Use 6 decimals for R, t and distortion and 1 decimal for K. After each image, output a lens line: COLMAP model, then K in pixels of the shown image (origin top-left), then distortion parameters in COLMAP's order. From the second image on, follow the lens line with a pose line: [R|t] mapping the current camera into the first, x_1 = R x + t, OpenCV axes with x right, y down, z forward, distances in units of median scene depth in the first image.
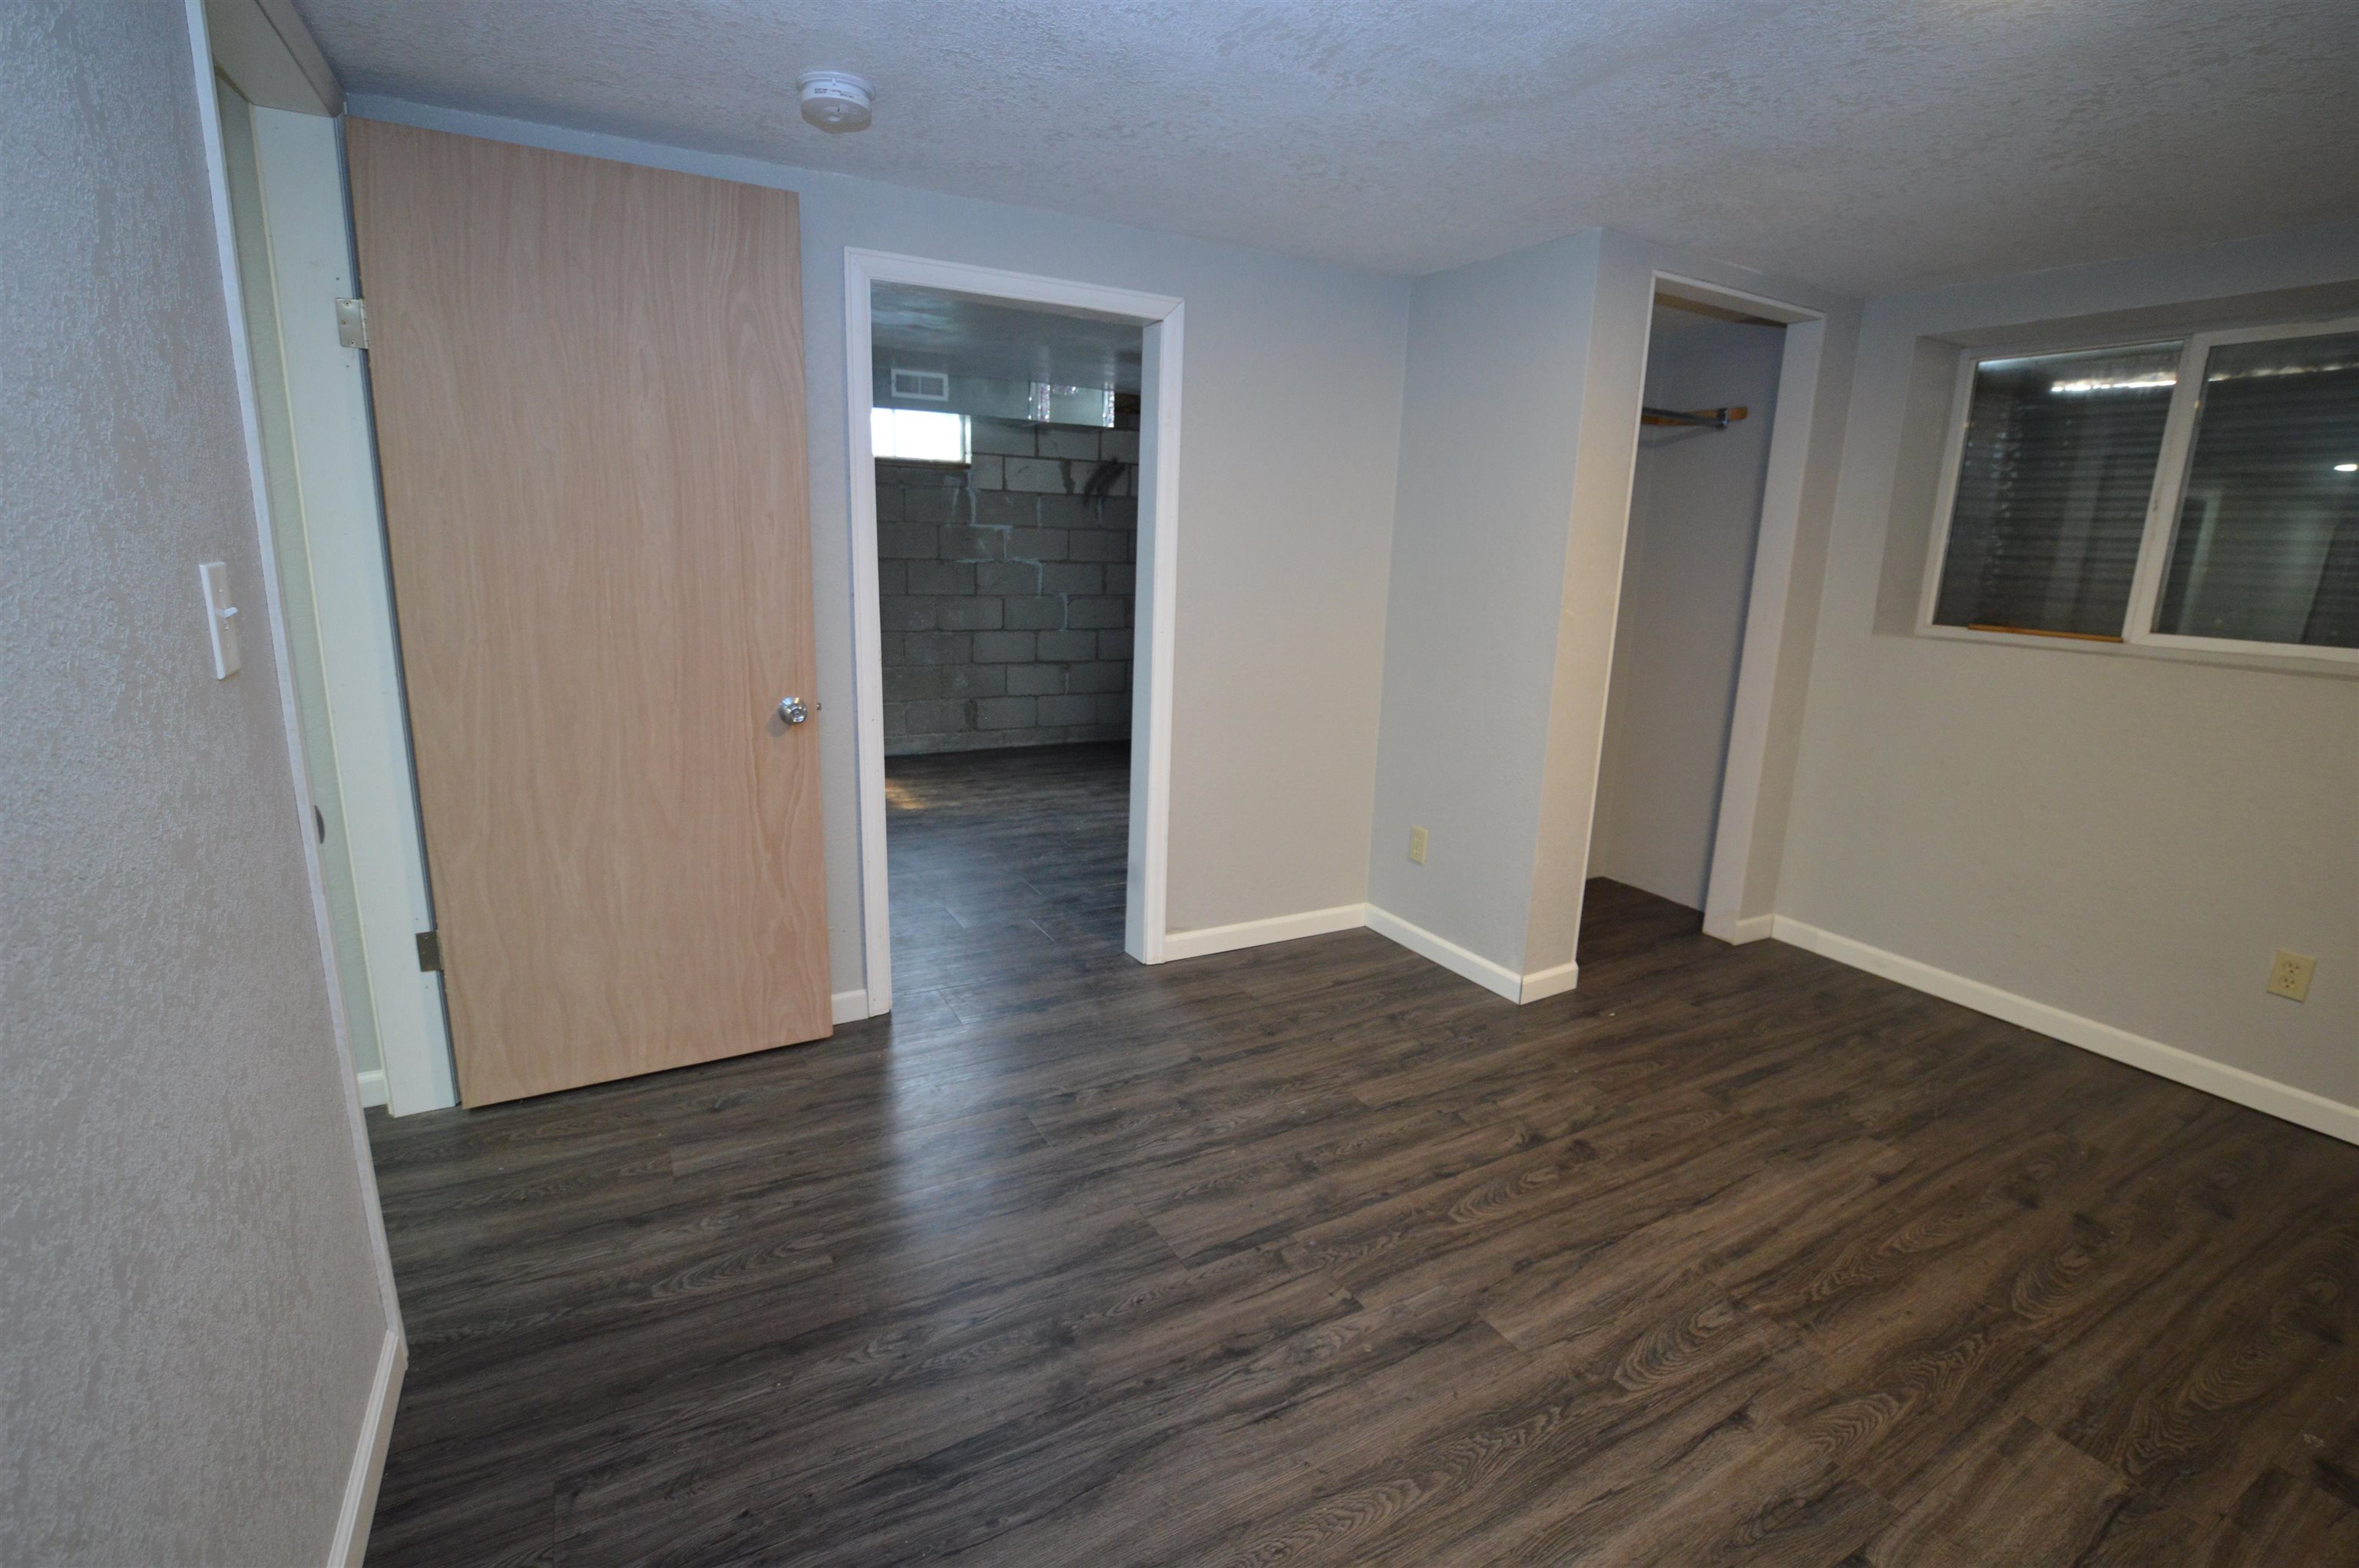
lens RADIAL K [[1063.7, 0, 1184.1], [0, 1063.7, 785.1], [0, 0, 1]] dist [-0.042595, 0.009744]
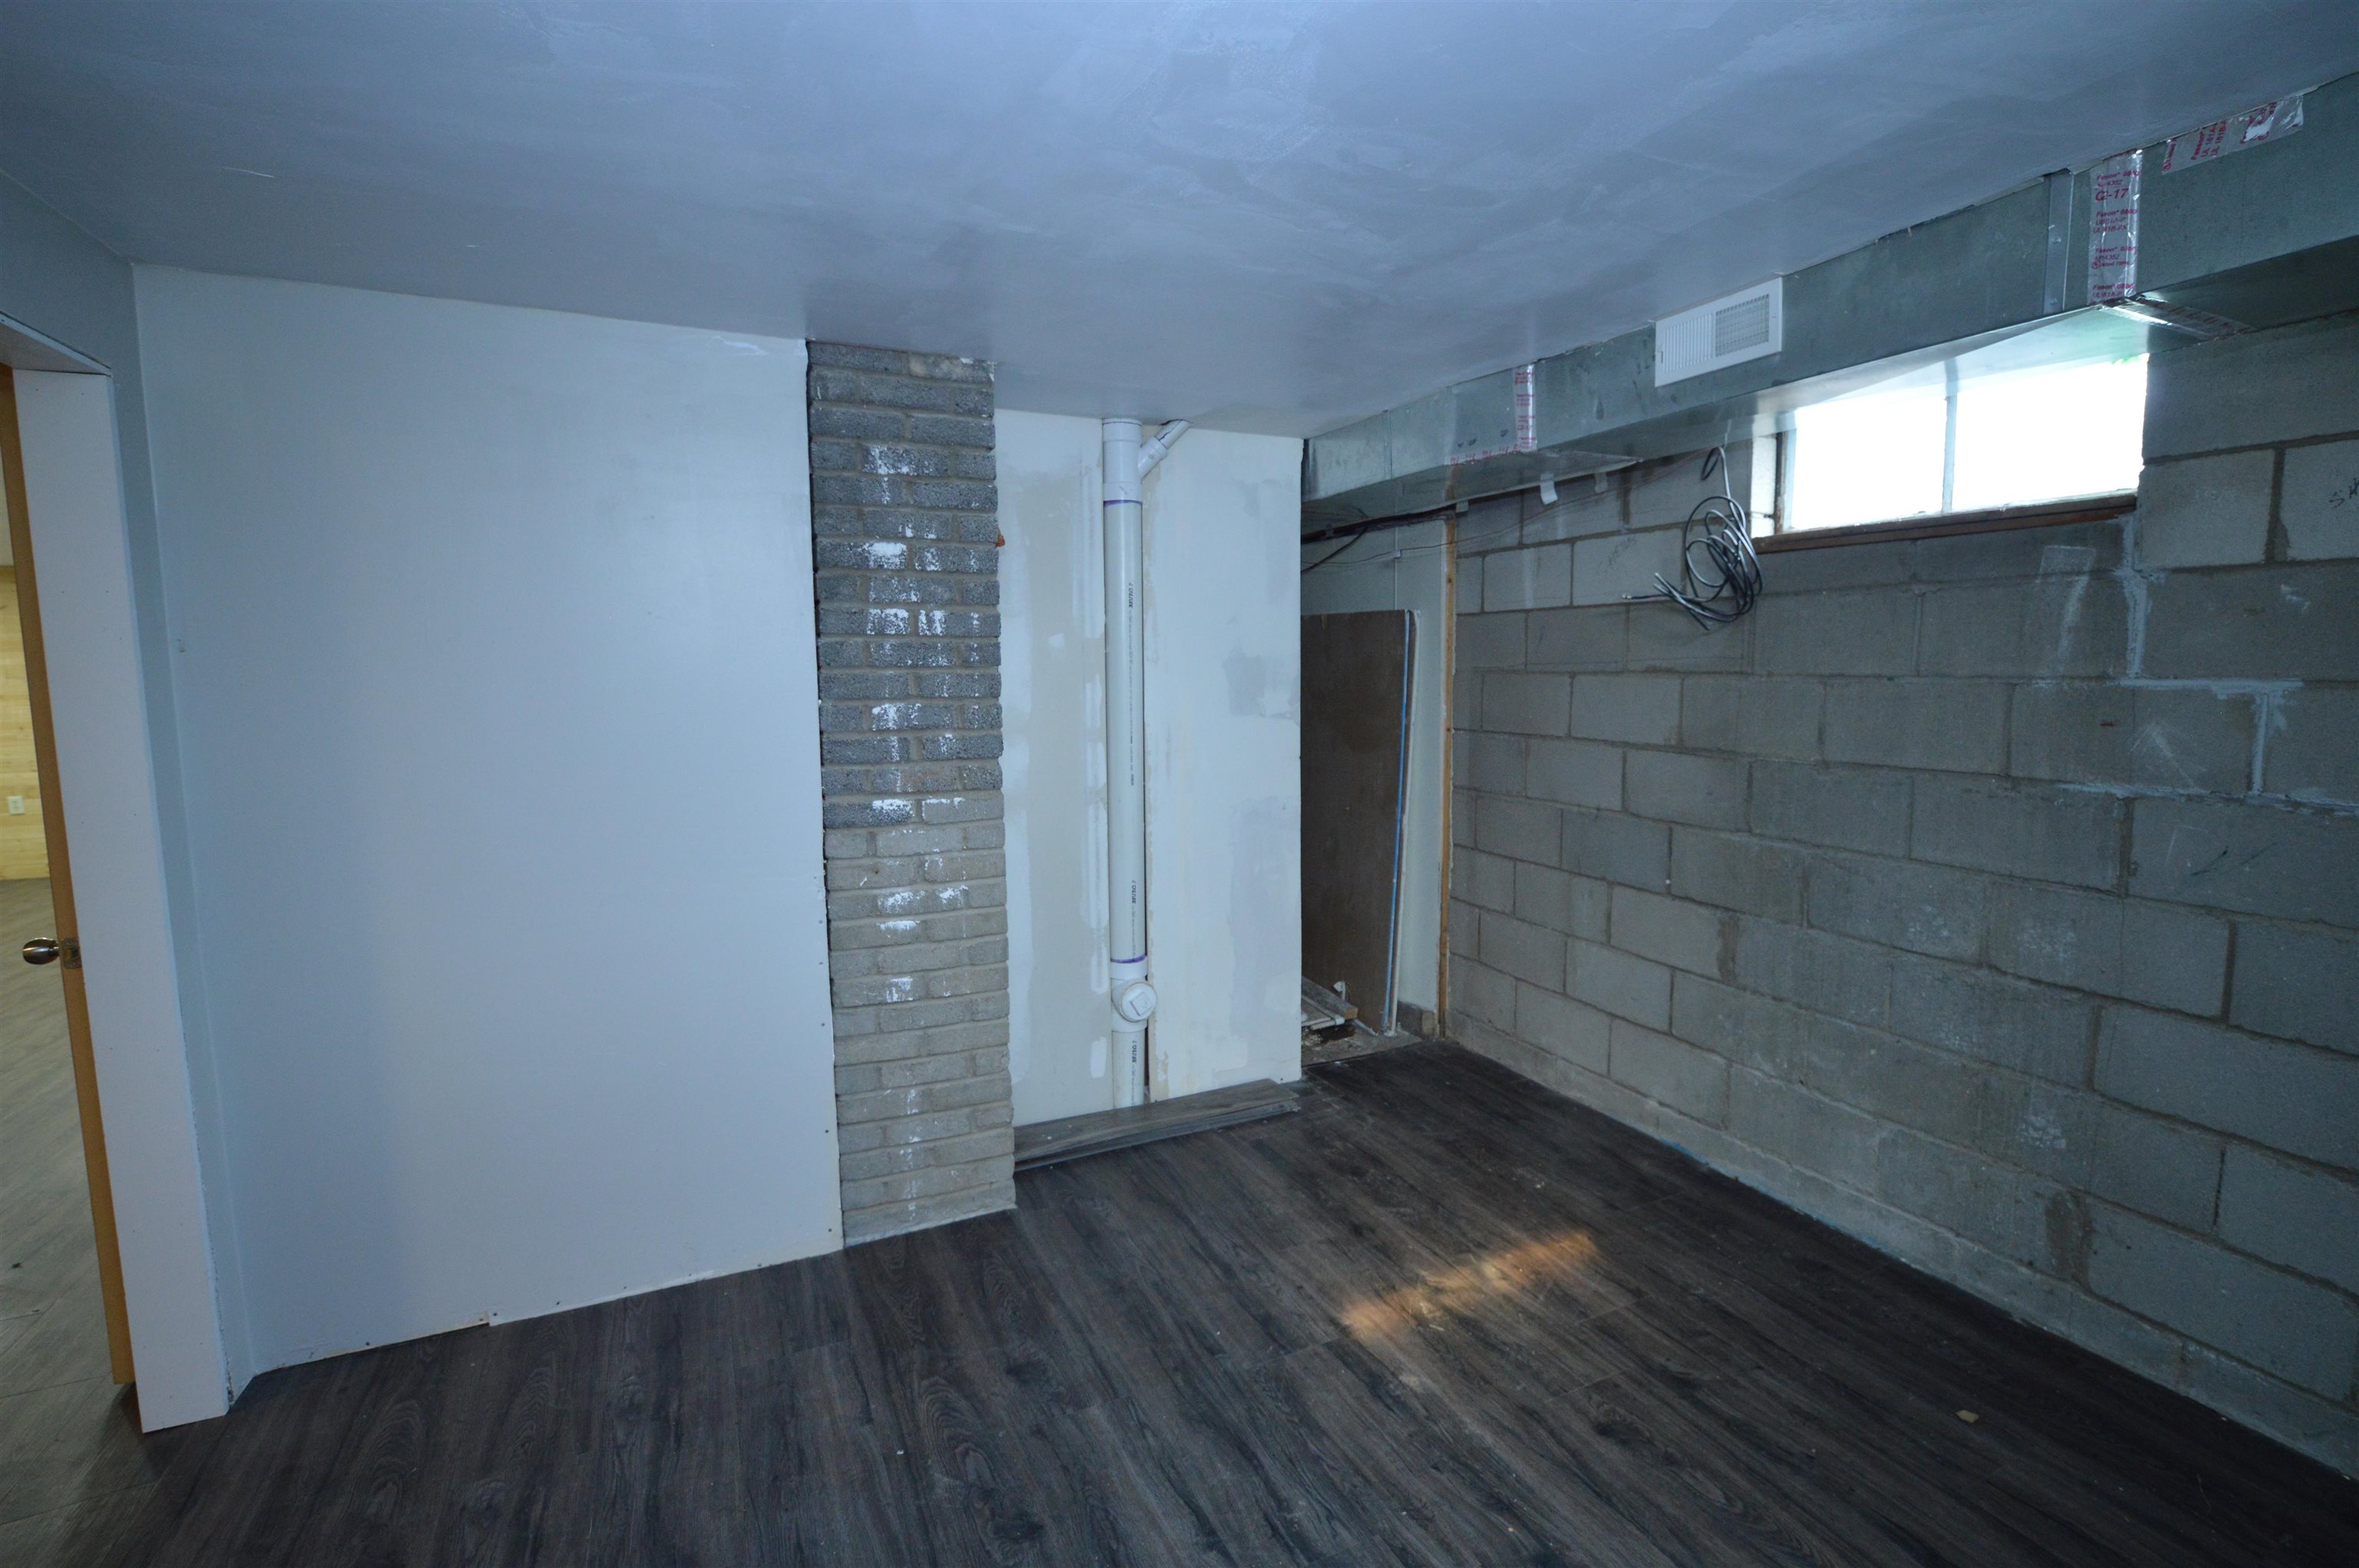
lens RADIAL K [[1063.7, 0, 1183.9], [0, 1063.7, 783.9], [0, 0, 1]] dist [-0.042595, 0.009744]
pose [[-0.058867, 0.083294, -0.994785, 0.132077], [-0.214500, 0.972181, 0.094095, -0.181547], [0.974948, 0.218920, -0.039363, 0.732945]]
